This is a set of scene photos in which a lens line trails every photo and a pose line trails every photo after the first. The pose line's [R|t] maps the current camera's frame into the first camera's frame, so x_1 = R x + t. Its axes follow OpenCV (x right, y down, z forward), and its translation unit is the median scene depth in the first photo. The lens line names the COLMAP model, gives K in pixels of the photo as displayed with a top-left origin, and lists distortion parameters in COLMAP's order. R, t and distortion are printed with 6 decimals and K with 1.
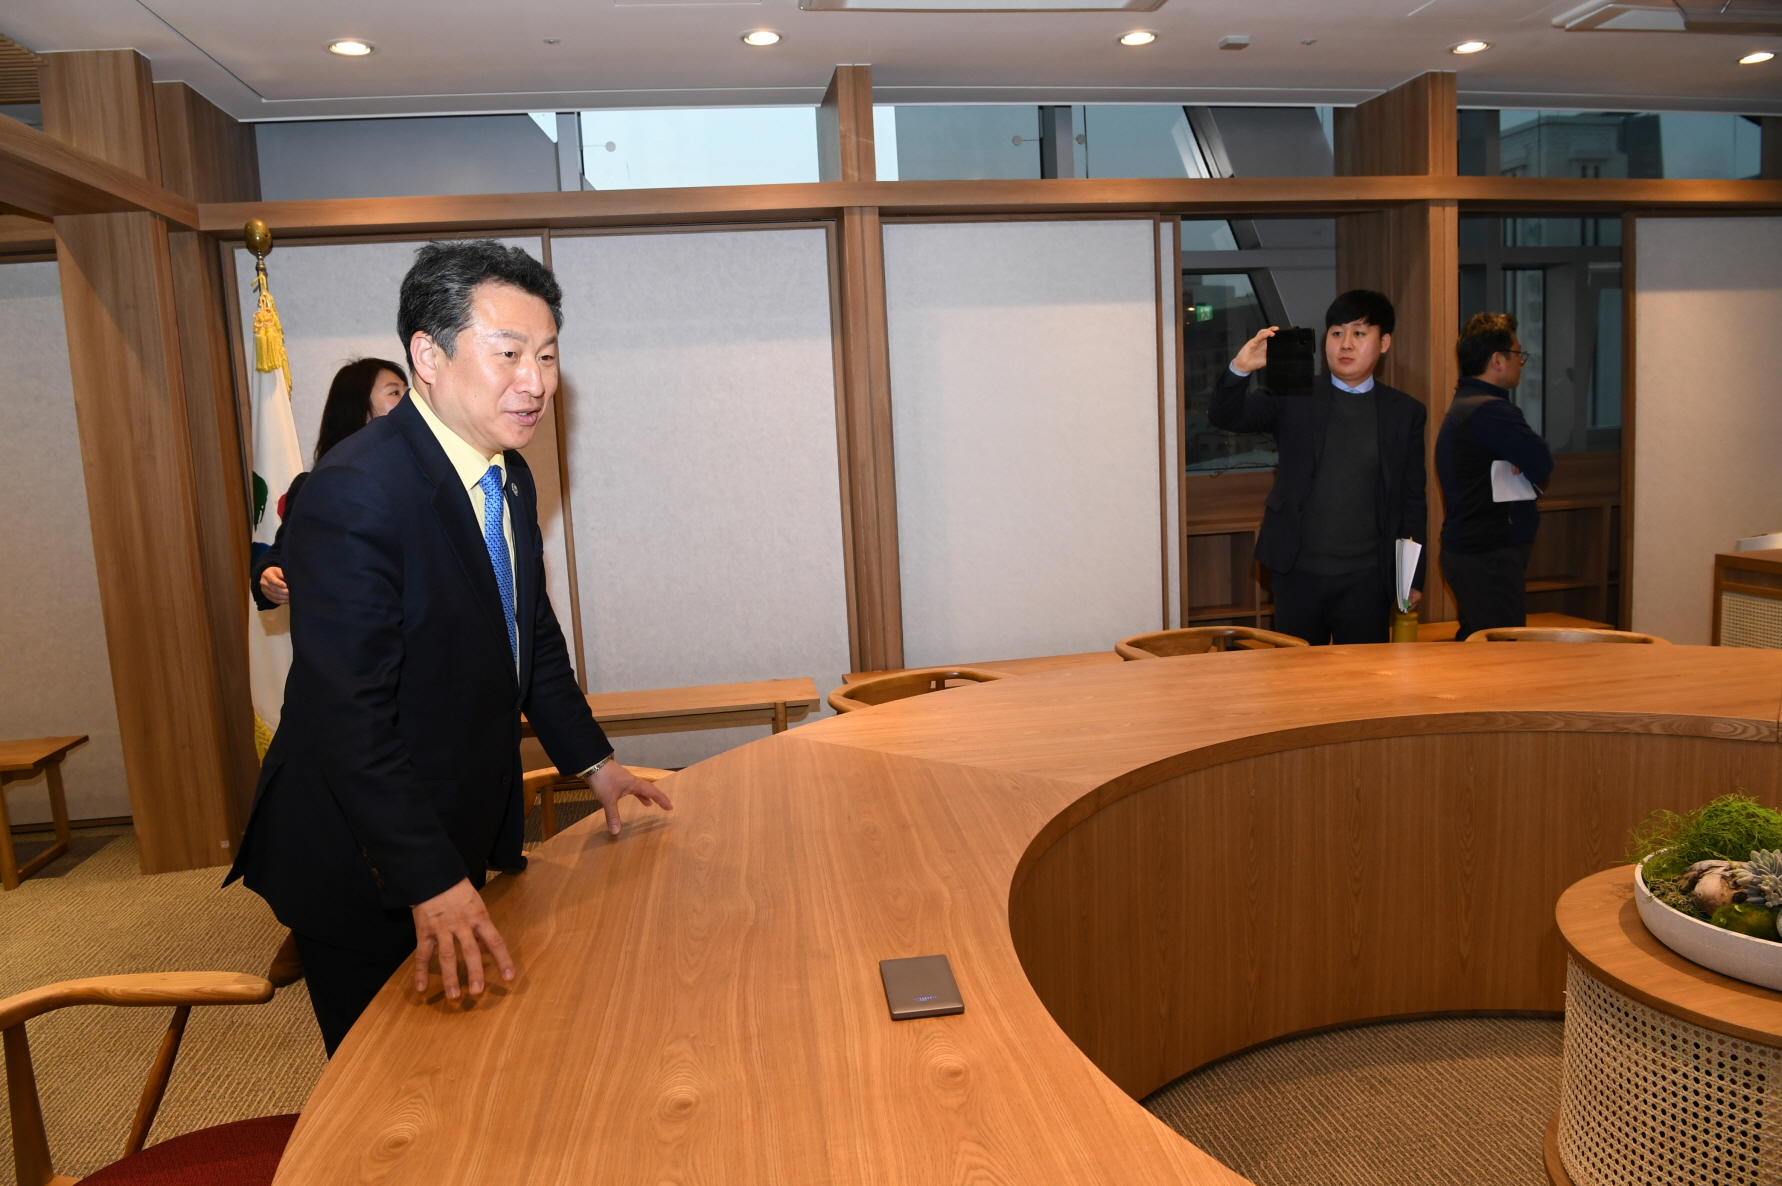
lens RADIAL K [[1232.8, 0, 891.0], [0, 1232.8, 593.0], [0, 0, 1]] dist [-0.056714, 0.005972]
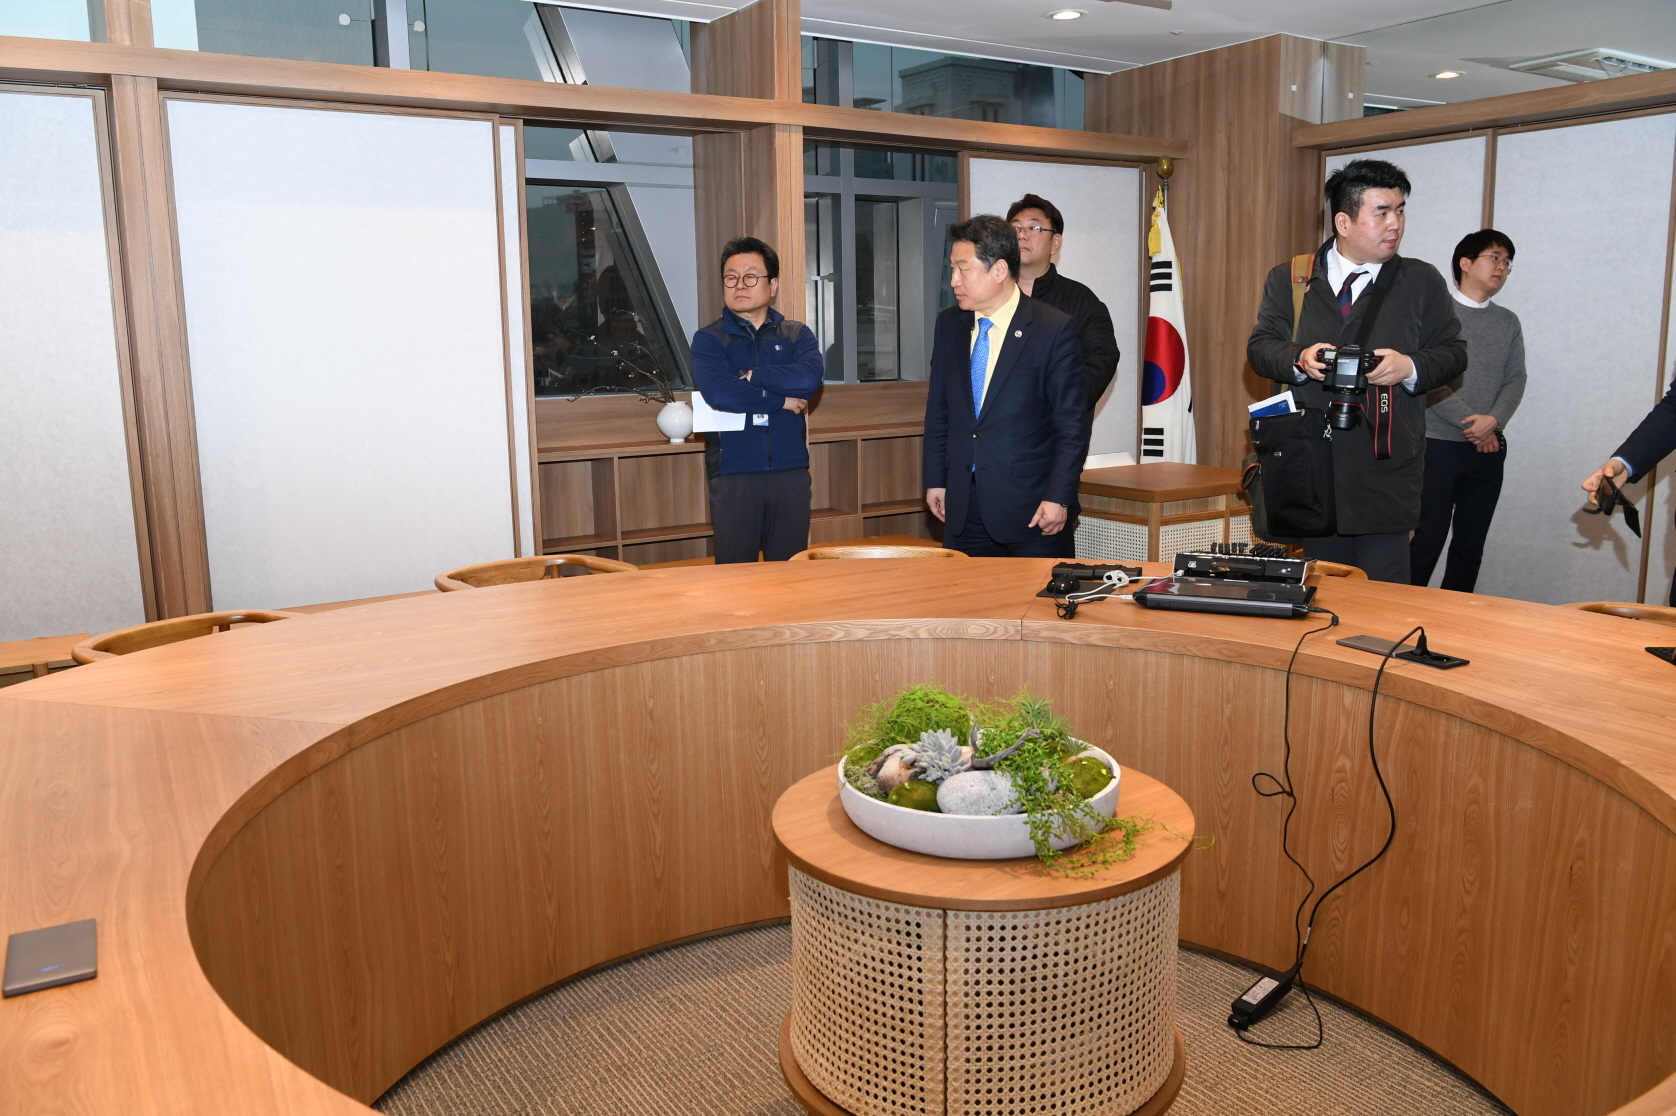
lens RADIAL K [[1323.2, 0, 838.0], [0, 1323.2, 558.0], [0, 0, 1]] dist [-0.033449, 0.015754]
pose [[0.920945, -0.032389, 0.388345, 0.110452], [0.024815, 0.999392, 0.024502, 0.014698], [-0.388903, -0.012928, 0.921188, -0.049264]]
